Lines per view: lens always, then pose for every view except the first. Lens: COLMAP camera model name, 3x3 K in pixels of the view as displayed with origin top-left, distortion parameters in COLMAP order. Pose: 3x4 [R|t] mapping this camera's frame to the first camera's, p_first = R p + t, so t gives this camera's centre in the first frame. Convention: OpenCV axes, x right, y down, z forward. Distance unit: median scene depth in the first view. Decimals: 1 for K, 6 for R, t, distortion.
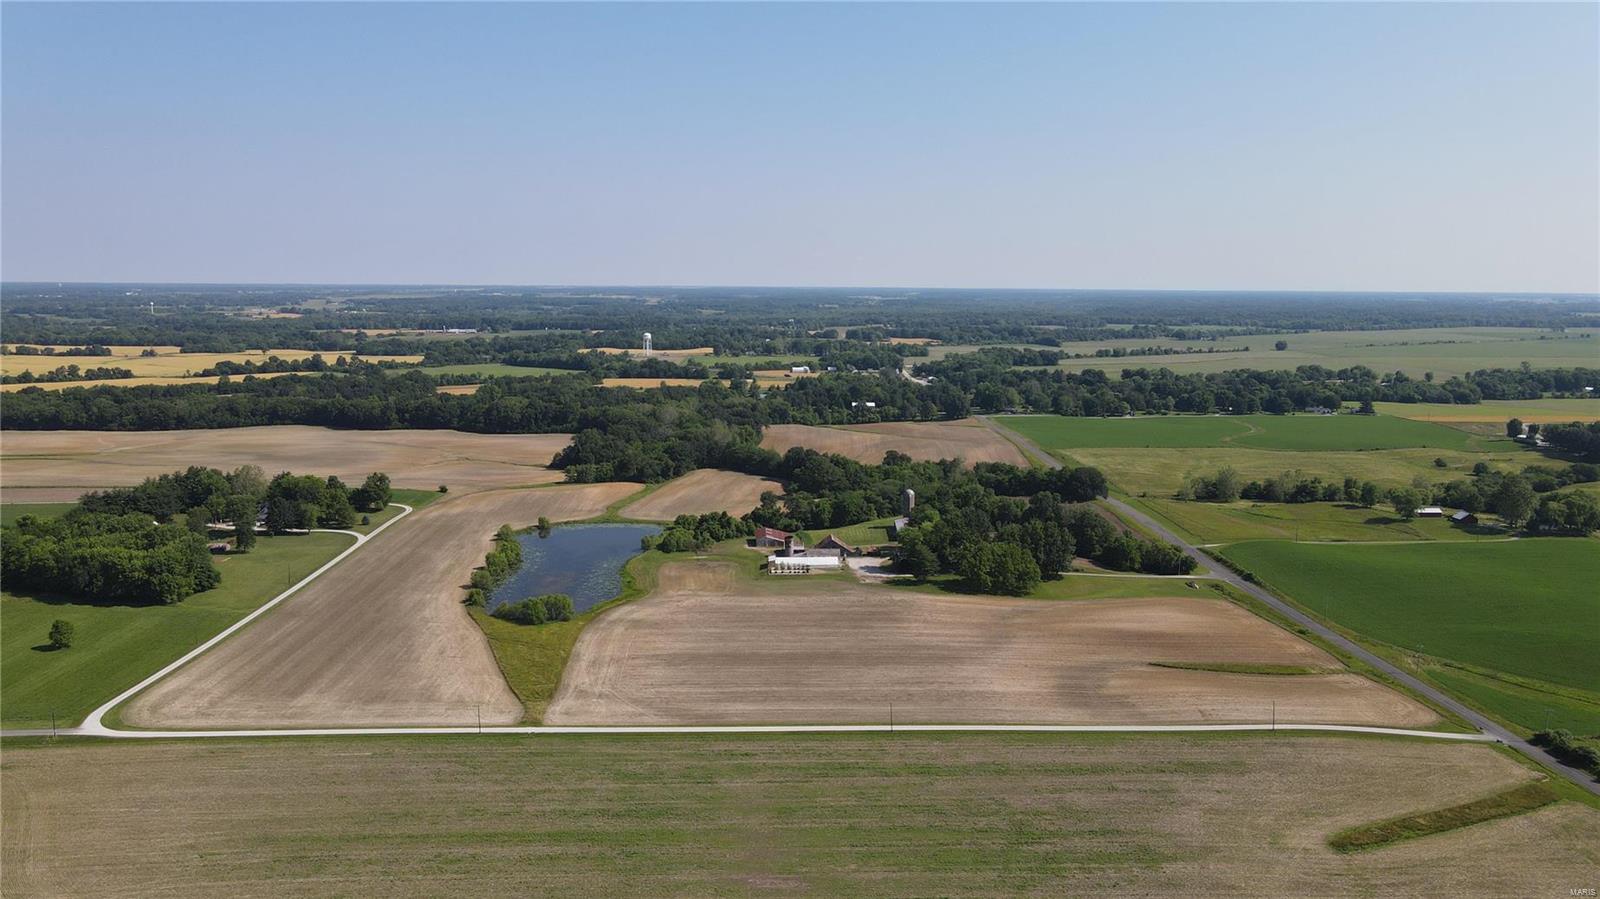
lens RADIAL K [[1190.8, 0, 798.5], [0, 1190.8, 422.6], [0, 0, 1]] dist [-0.011321, 0.050043]
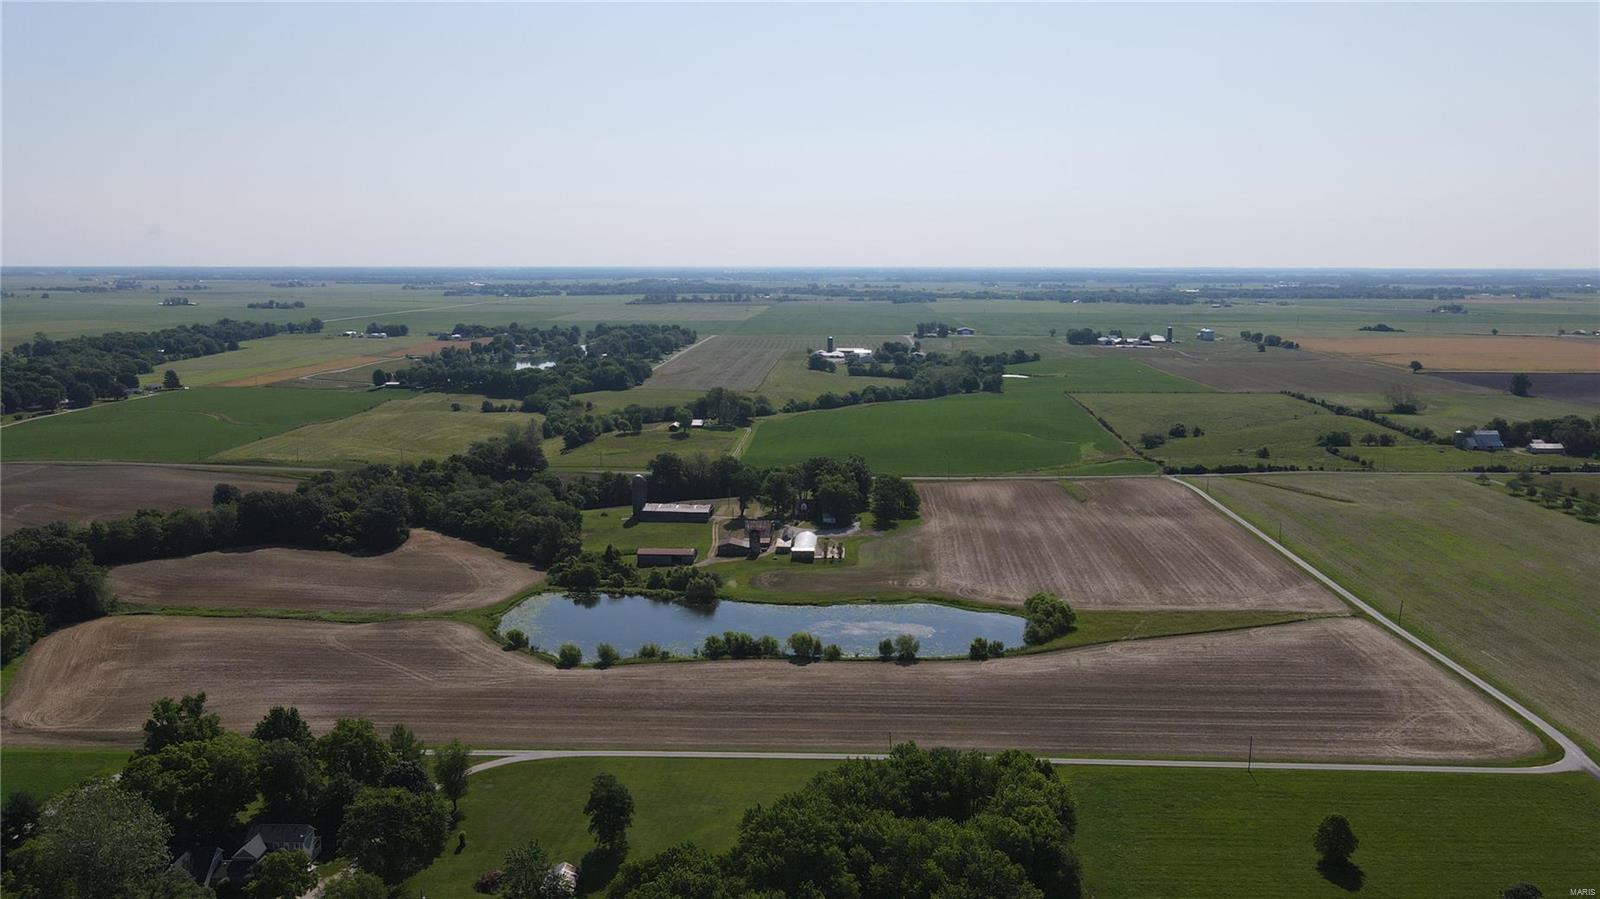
lens RADIAL K [[1190.8, 0, 798.5], [0, 1190.8, 422.6], [0, 0, 1]] dist [-0.011321, 0.050043]
pose [[0.084848, -0.142446, 0.986159, -0.675379], [0.117859, 0.984215, 0.132025, -0.076119], [-0.989399, 0.105025, 0.100297, 0.670360]]
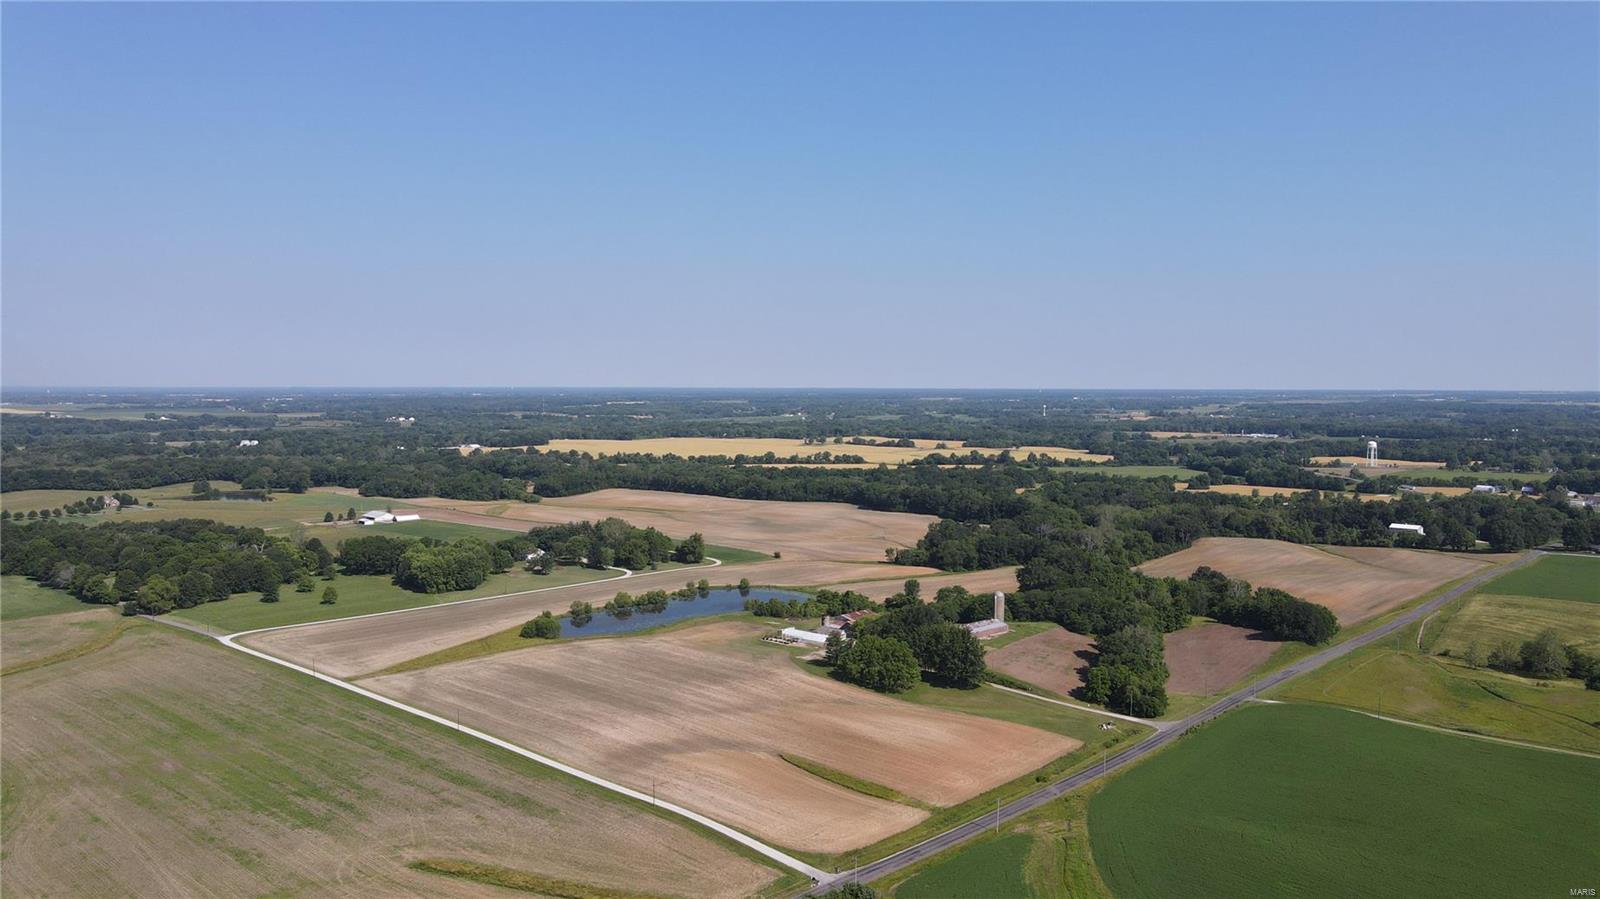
lens RADIAL K [[1190.8, 0, 798.5], [0, 1190.8, 422.6], [0, 0, 1]] dist [-0.011321, 0.050043]
pose [[0.708598, 0.017649, -0.705391, 0.569893], [-0.079729, 0.995288, -0.055189, -0.012695], [0.701093, 0.095347, 0.706666, 0.151661]]
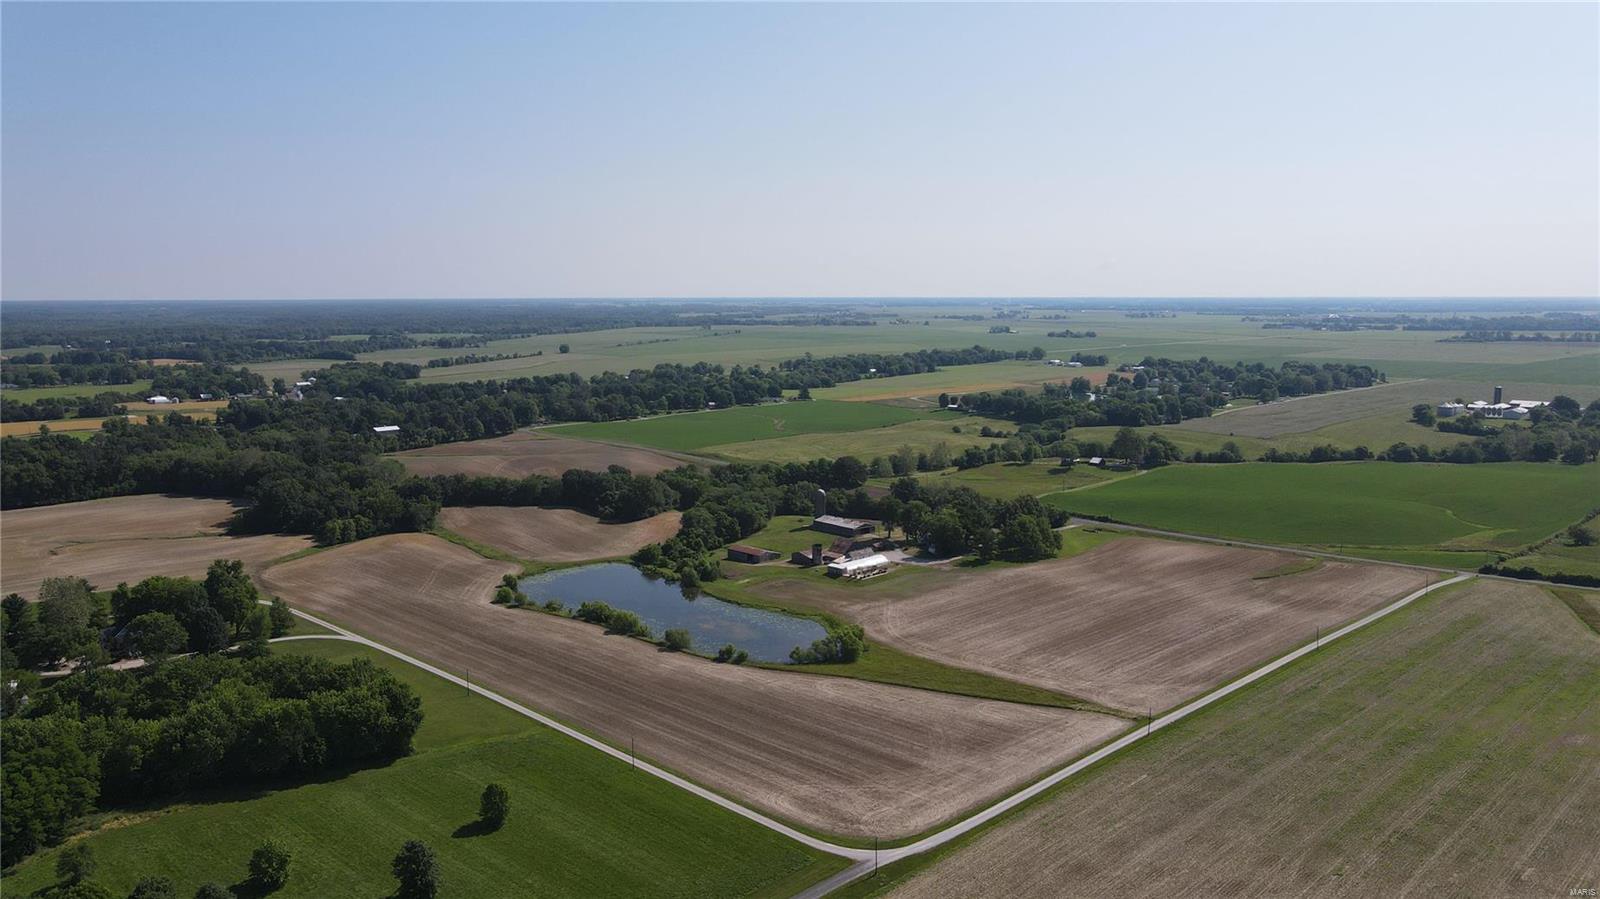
lens RADIAL K [[1185.4, 0, 798.0], [0, 1185.4, 456.8], [0, 0, 1]] dist [-0.010589, 0.051195]
pose [[0.735818, -0.103248, 0.669262, -0.527924], [0.088526, 0.994493, 0.056092, -0.027848], [-0.671368, 0.017974, 0.740906, 0.204980]]
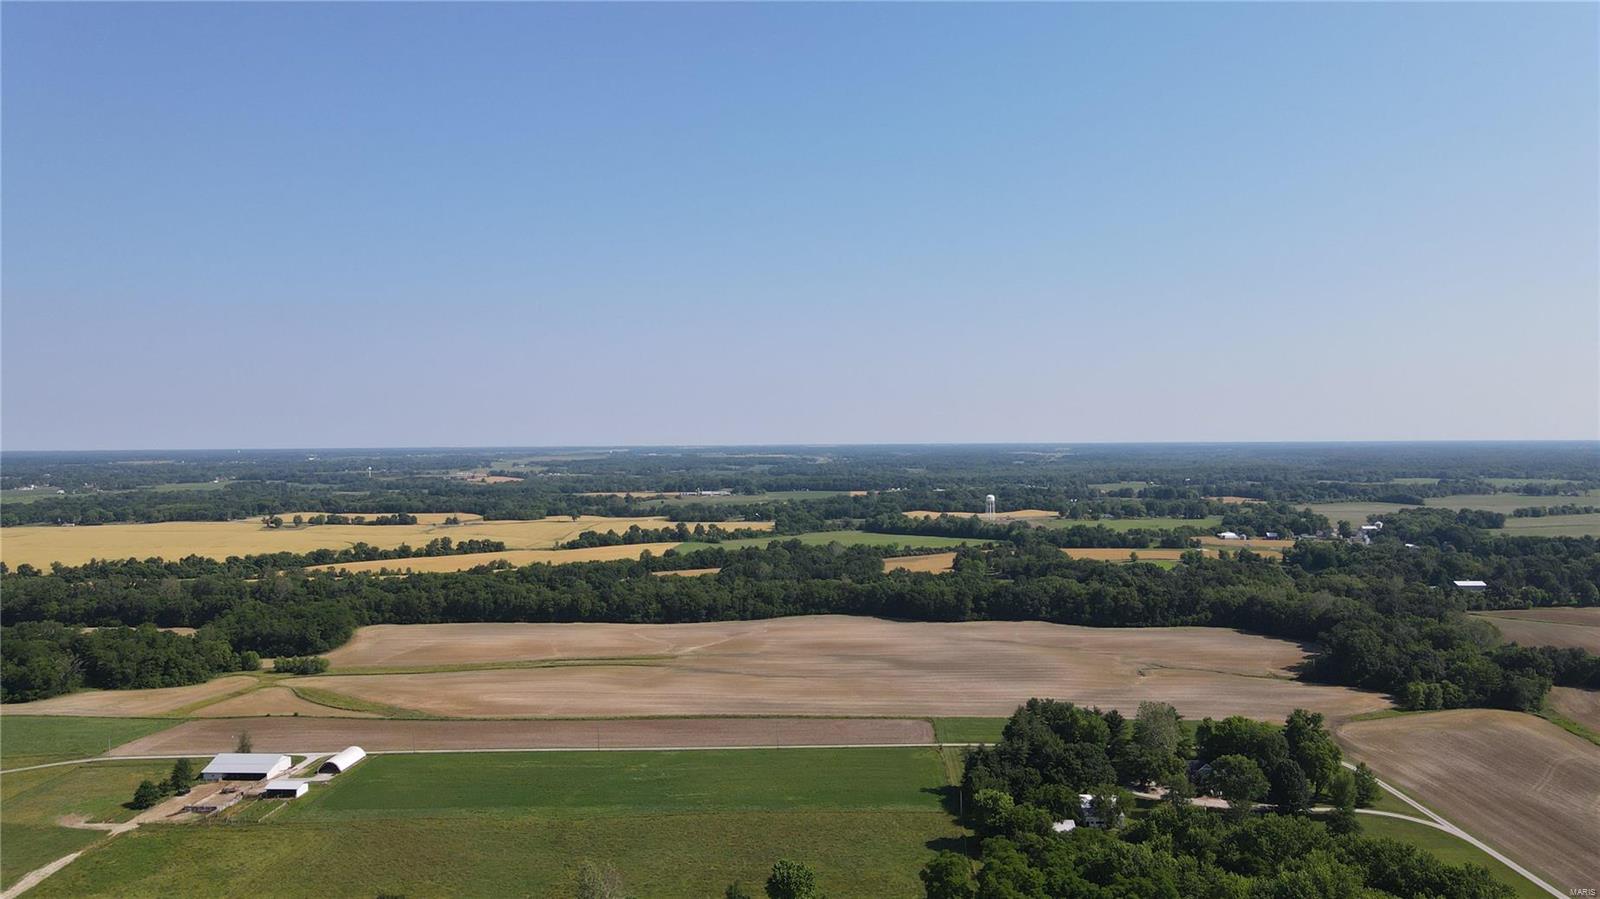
lens RADIAL K [[1185.4, 0, 798.0], [0, 1185.4, 456.8], [0, 0, 1]] dist [-0.010589, 0.051195]
pose [[0.995753, -0.012728, -0.091176, -0.535190], [0.003285, 0.994678, -0.102977, -0.031742], [0.092001, 0.102241, 0.990496, 0.249802]]
